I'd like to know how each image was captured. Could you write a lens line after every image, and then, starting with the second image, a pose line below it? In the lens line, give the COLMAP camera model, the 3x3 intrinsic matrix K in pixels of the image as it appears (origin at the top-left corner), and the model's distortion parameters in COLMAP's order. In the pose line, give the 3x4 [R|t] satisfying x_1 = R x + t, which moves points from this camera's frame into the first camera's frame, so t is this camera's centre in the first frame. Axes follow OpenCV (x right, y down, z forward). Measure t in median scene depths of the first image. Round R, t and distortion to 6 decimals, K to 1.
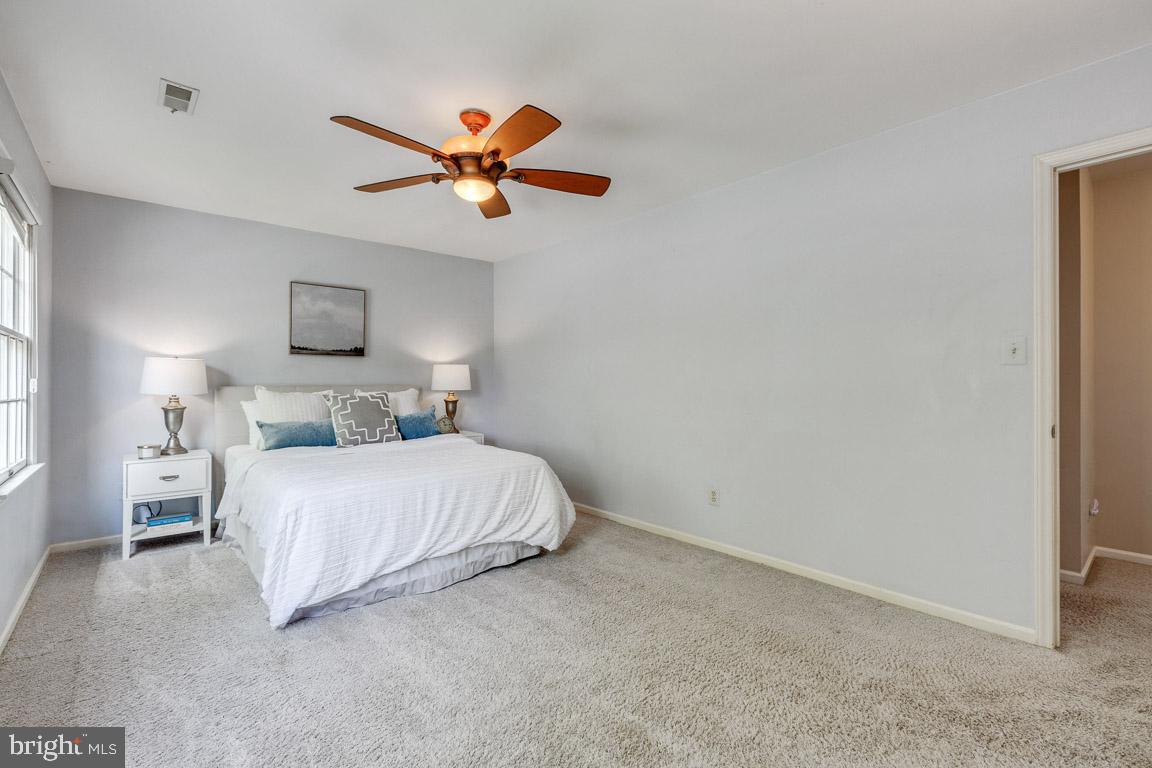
lens RADIAL K [[517.7, 0, 573.0], [0, 517.7, 381.4], [0, 0, 1]] dist [0.000817, -0.000016]
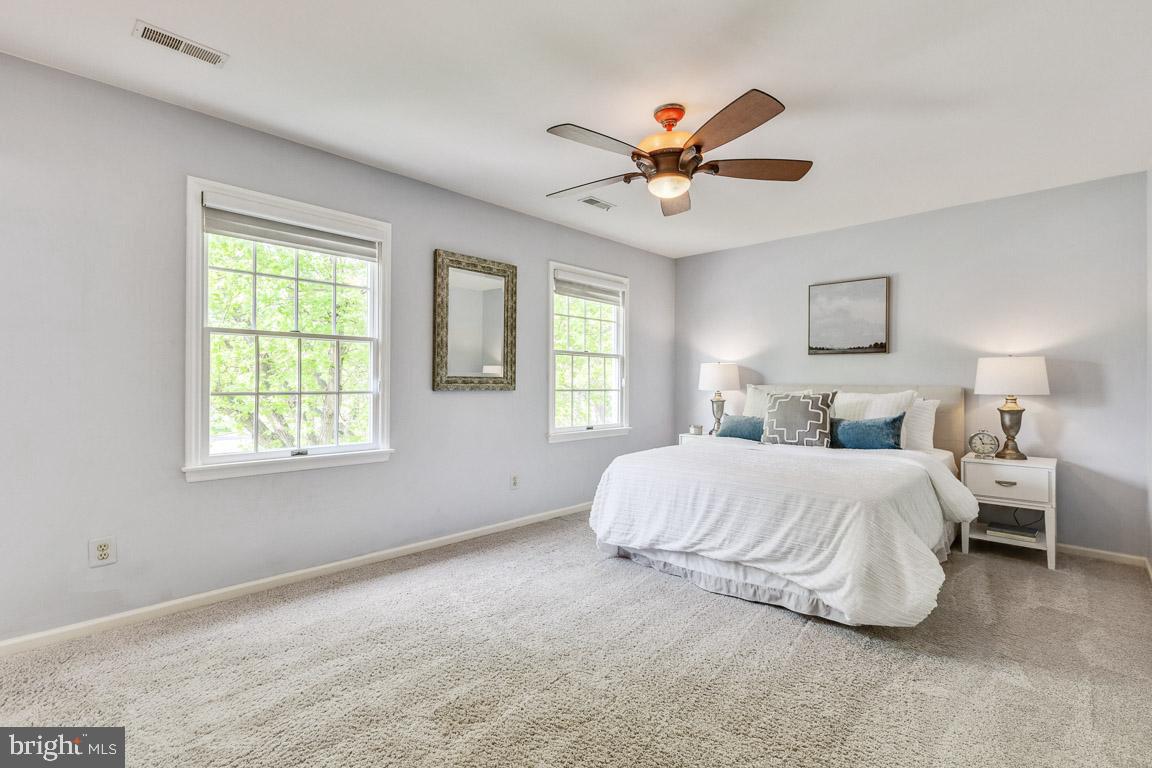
lens RADIAL K [[530.1, 0, 575.1], [0, 530.1, 378.1], [0, 0, 1]] dist [0.011755, 0.000128]
pose [[0.091214, -0.002454, -0.995828, 0.579590], [-0.004542, 0.999986, -0.002881, -0.000505], [0.995821, 0.004786, 0.091202, 0.517015]]
